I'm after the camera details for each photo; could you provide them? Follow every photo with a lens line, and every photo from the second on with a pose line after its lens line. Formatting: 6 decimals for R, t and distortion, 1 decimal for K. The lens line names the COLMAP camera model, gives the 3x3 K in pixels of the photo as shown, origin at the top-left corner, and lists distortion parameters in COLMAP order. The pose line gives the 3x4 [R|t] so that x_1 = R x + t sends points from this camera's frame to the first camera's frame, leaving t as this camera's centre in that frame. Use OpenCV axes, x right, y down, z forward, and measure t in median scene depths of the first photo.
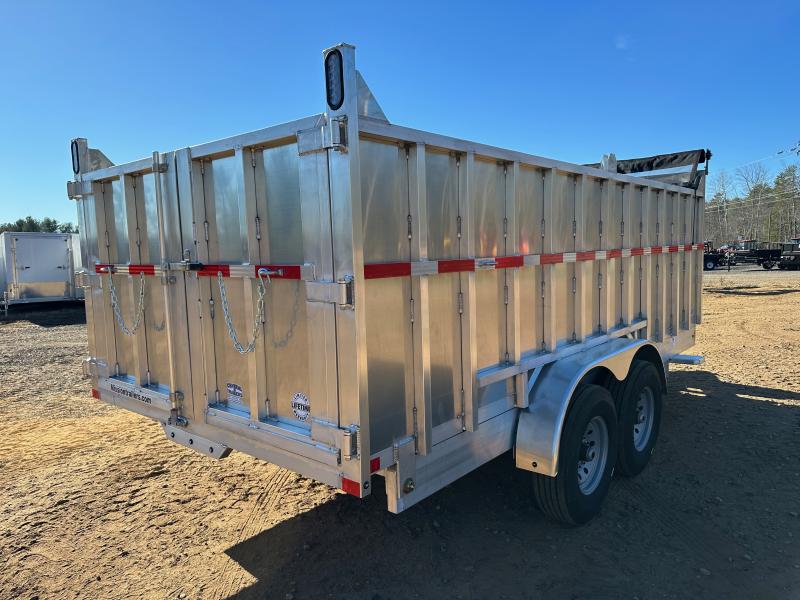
lens RADIAL K [[563.0, 0, 406.3], [0, 563.0, 303.1], [0, 0, 1]] dist [0.043117, -0.048238]
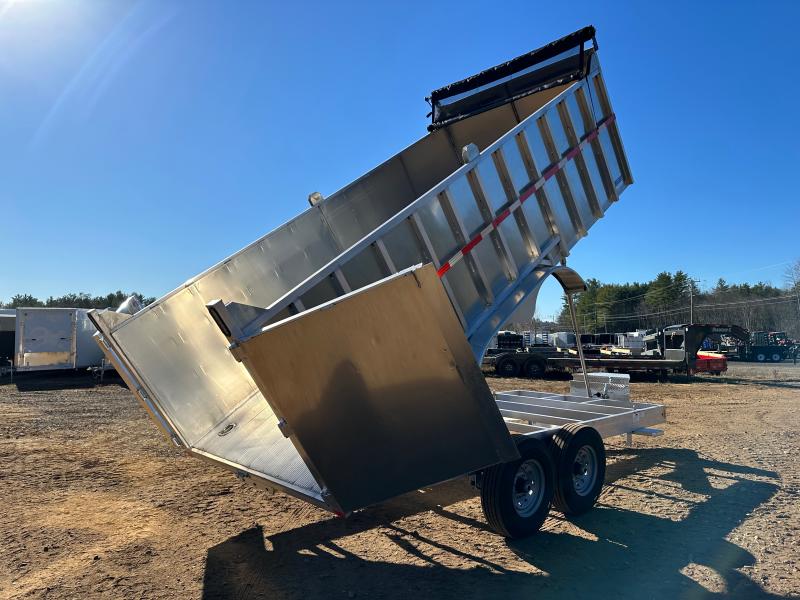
lens RADIAL K [[563.0, 0, 400.2], [0, 563.0, 297.7], [0, 0, 1]] dist [0.043117, -0.048238]
pose [[0.992531, 0.021964, -0.120003, 0.148219], [-0.039838, 0.988088, -0.148643, 0.022486], [0.115308, 0.152313, 0.981583, -0.406245]]
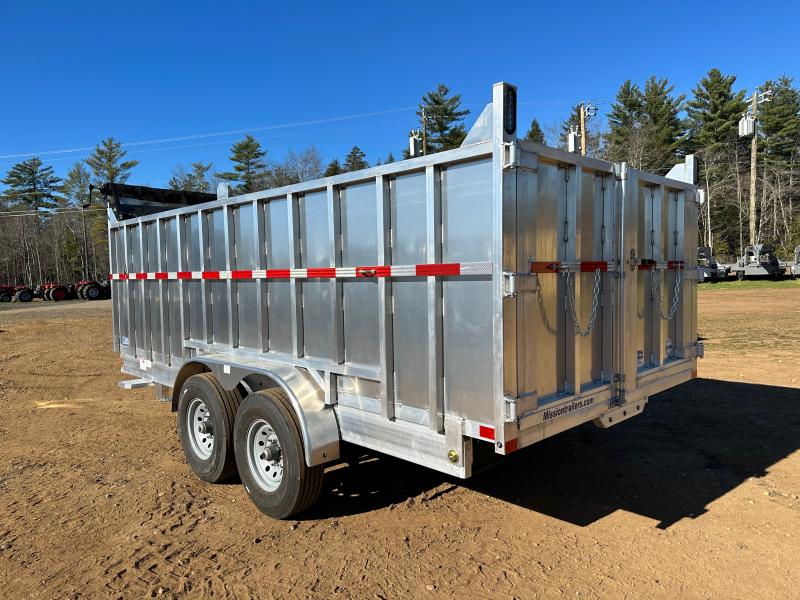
lens RADIAL K [[563.0, 0, 400.3], [0, 563.0, 303.3], [0, 0, 1]] dist [0.043117, -0.048238]
pose [[0.087065, -0.028573, 0.995793, -1.153349], [0.120391, 0.992564, 0.017954, -0.039413], [-0.988901, 0.118321, 0.089858, 0.974576]]
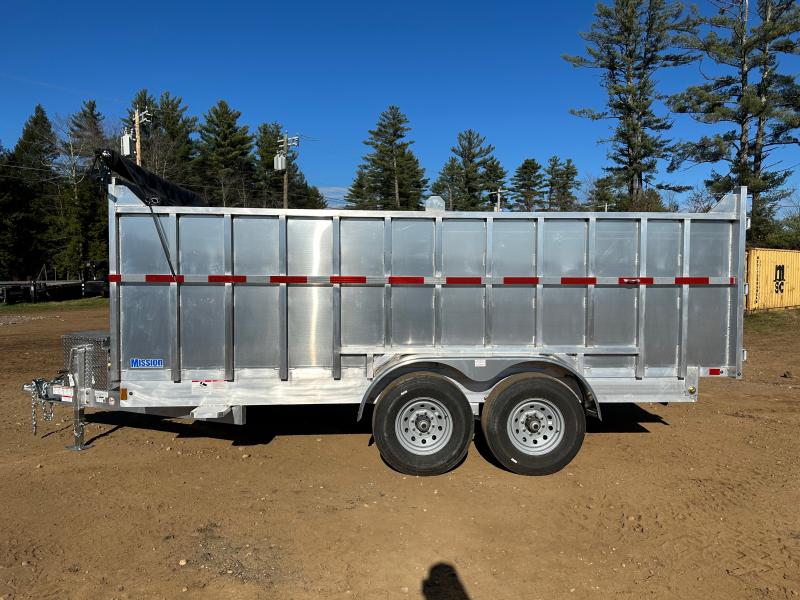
lens RADIAL K [[563.0, 0, 413.2], [0, 563.0, 298.8], [0, 0, 1]] dist [0.043117, -0.048238]
pose [[-0.688972, 0.001331, 0.724786, -0.723265], [0.090629, 0.992308, 0.084329, -0.289731], [-0.719099, 0.123787, -0.683793, 3.232033]]
